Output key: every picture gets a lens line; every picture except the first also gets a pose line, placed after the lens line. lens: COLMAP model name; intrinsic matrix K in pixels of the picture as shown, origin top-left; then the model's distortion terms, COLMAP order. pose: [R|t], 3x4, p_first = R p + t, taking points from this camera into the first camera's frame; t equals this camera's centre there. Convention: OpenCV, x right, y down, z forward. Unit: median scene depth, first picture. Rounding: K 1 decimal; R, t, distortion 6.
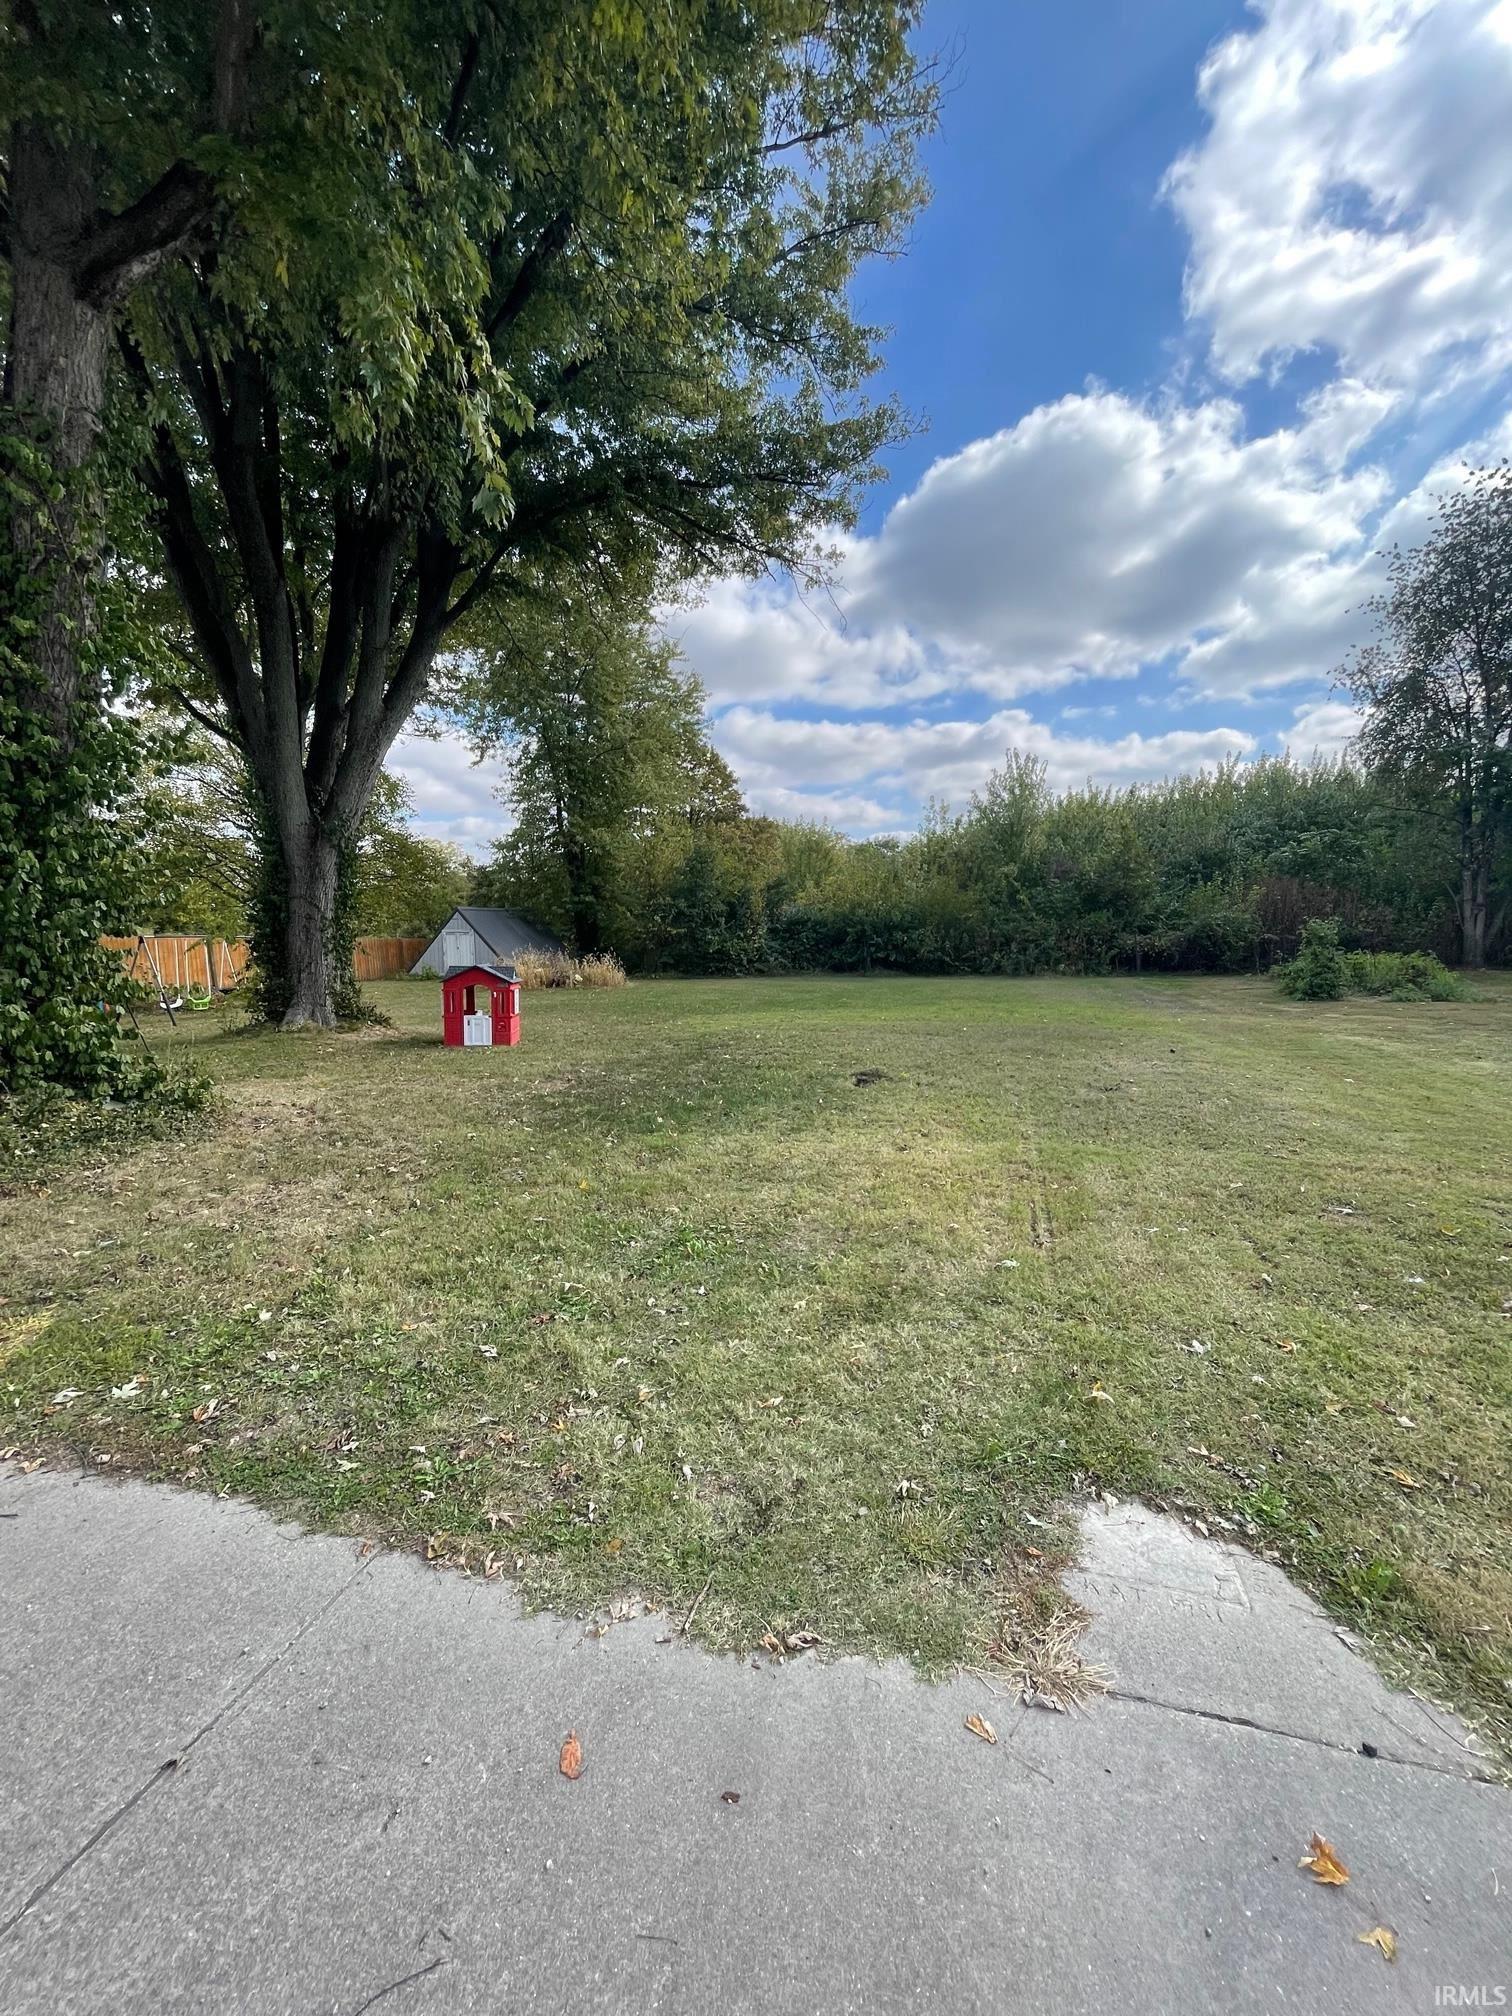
lens RADIAL K [[815.5, 0, 762.1], [0, 815.5, 1005.7], [0, 0, 1]] dist [-0.002867, -0.000062]
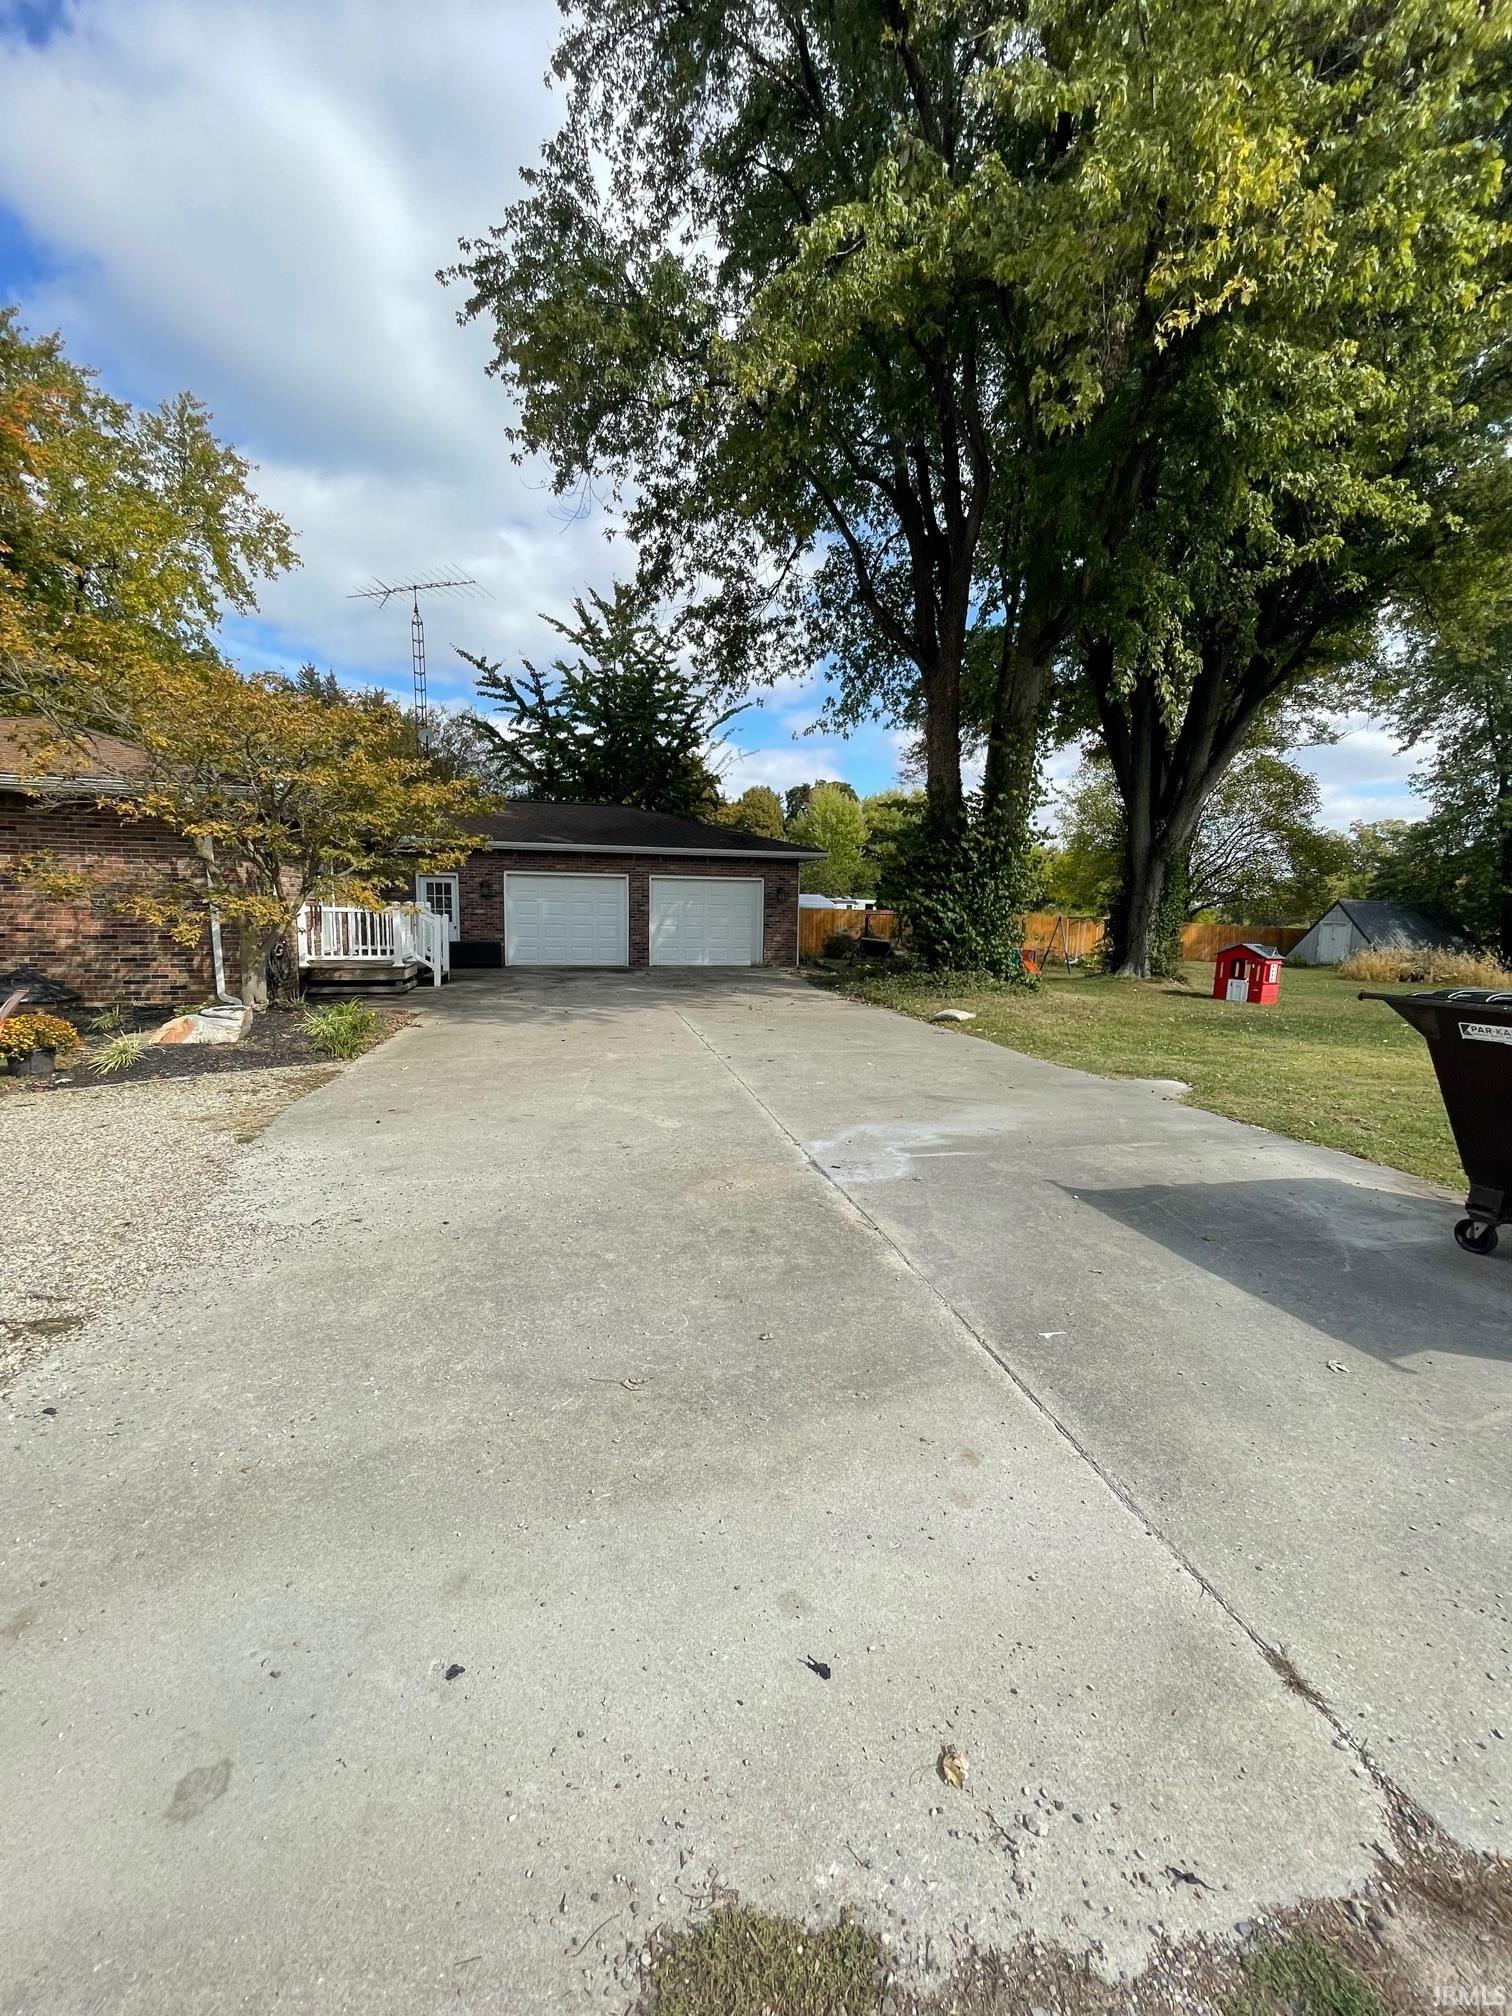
lens RADIAL K [[815.5, 0, 762.1], [0, 815.5, 1005.7], [0, 0, 1]] dist [-0.002867, -0.000062]
pose [[0.503165, 0.125713, -0.854998, 0.427500], [-0.112645, 0.990463, 0.079340, 0.035369], [0.856817, 0.056390, 0.512527, -0.401142]]
